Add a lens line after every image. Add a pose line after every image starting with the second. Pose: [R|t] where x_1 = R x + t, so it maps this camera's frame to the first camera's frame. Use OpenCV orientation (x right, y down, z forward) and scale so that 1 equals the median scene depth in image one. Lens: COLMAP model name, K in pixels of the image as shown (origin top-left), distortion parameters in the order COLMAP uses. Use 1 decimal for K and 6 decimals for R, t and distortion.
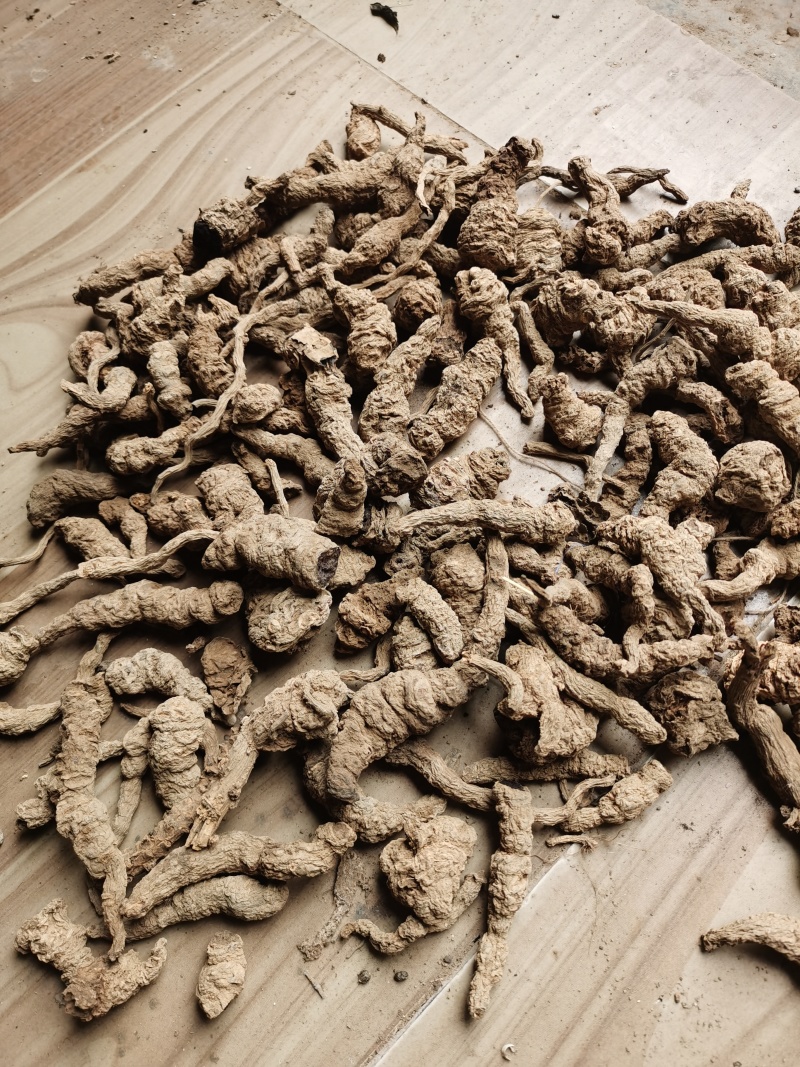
lens RADIAL K [[825.1, 0, 400.0], [0, 825.1, 533.5], [0, 0, 1]] dist [0.033394, -0.051185]
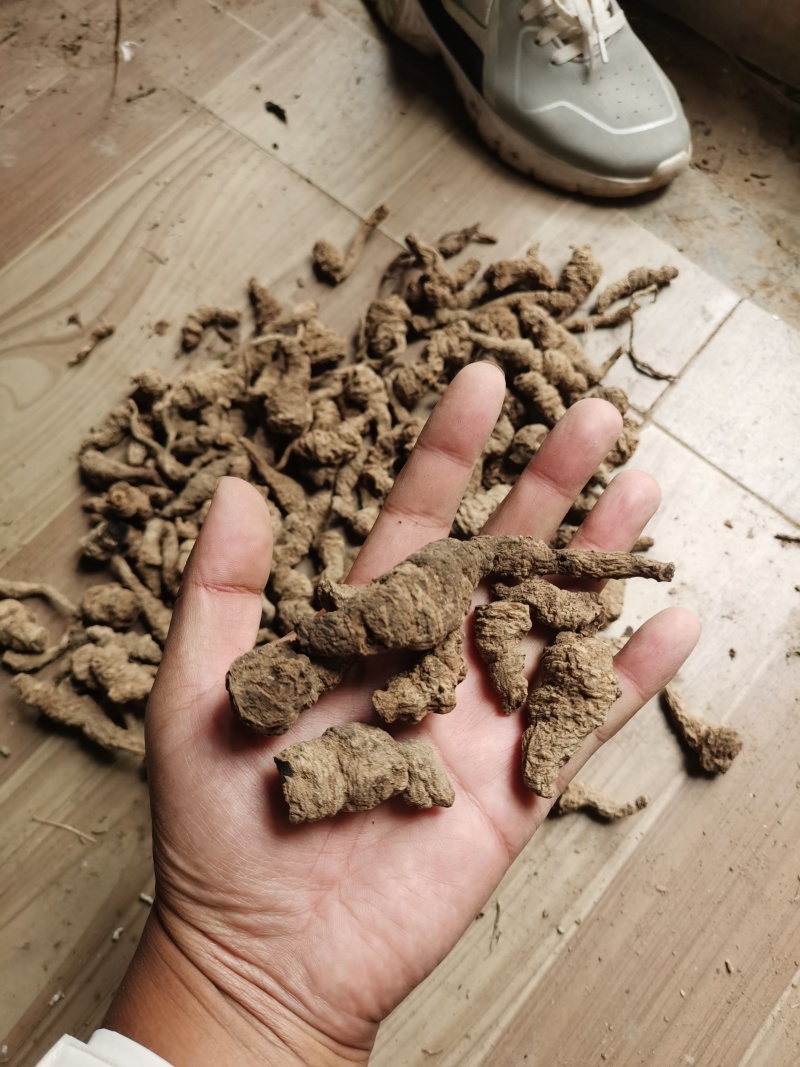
lens RADIAL K [[825.1, 0, 400.0], [0, 825.1, 533.5], [0, 0, 1]] dist [0.033394, -0.051185]
pose [[0.994083, -0.052667, 0.095002, 0.022418], [0.050563, 0.998422, 0.024414, 0.036794], [-0.096138, -0.019466, 0.995178, -0.465417]]
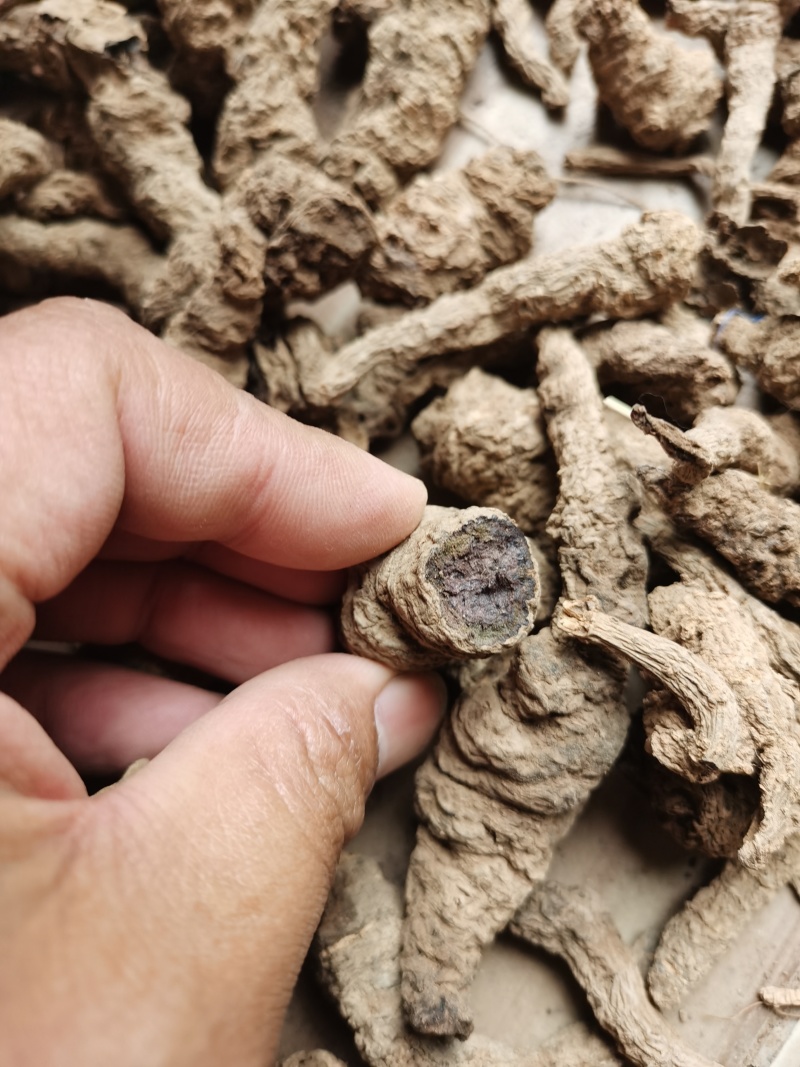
lens RADIAL K [[843.7, 0, 400.2], [0, 843.7, 506.6], [0, 0, 1]] dist [-0.022921, -0.002422]
pose [[0.985088, -0.171043, -0.018605, 0.032187], [0.172041, 0.980426, 0.095745, 0.028037], [0.001864, -0.097518, 0.995232, 0.498359]]
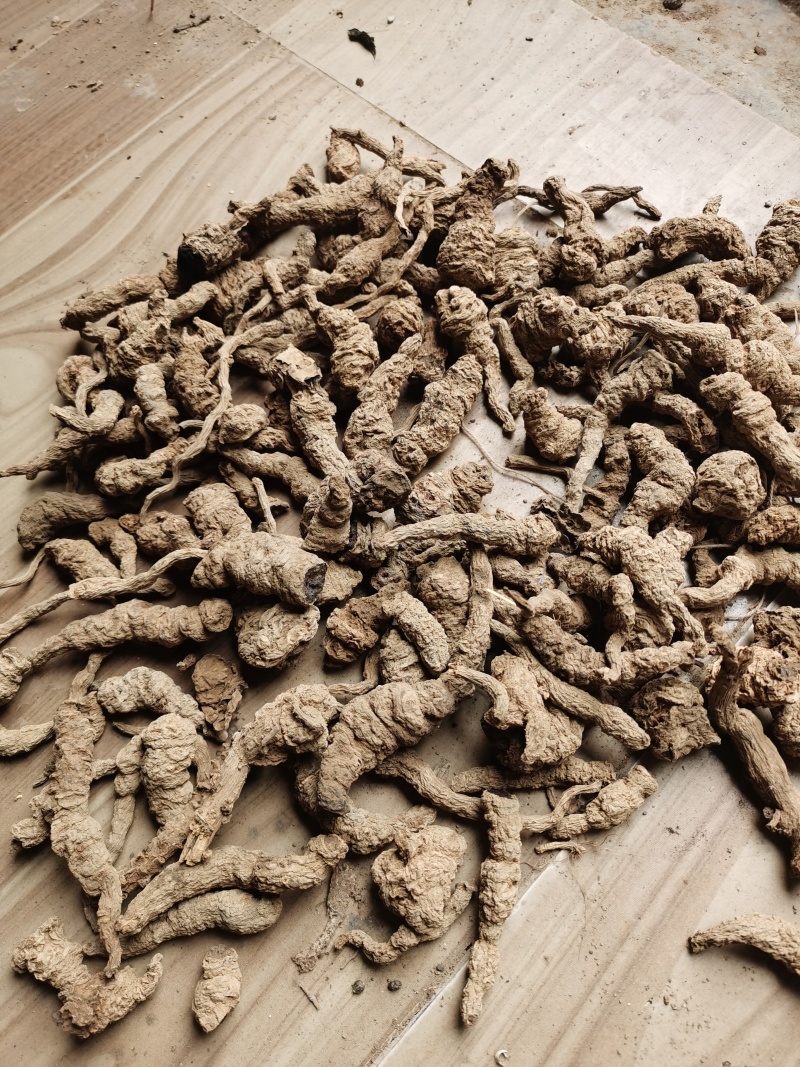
lens RADIAL K [[825.1, 0, 400.0], [0, 825.1, 533.5], [0, 0, 1]] dist [0.033394, -0.051185]
pose [[0.999738, -0.021137, 0.008752, 0.008422], [0.021262, 0.999668, -0.014534, -0.002813], [-0.008442, 0.014716, 0.999856, -0.017140]]
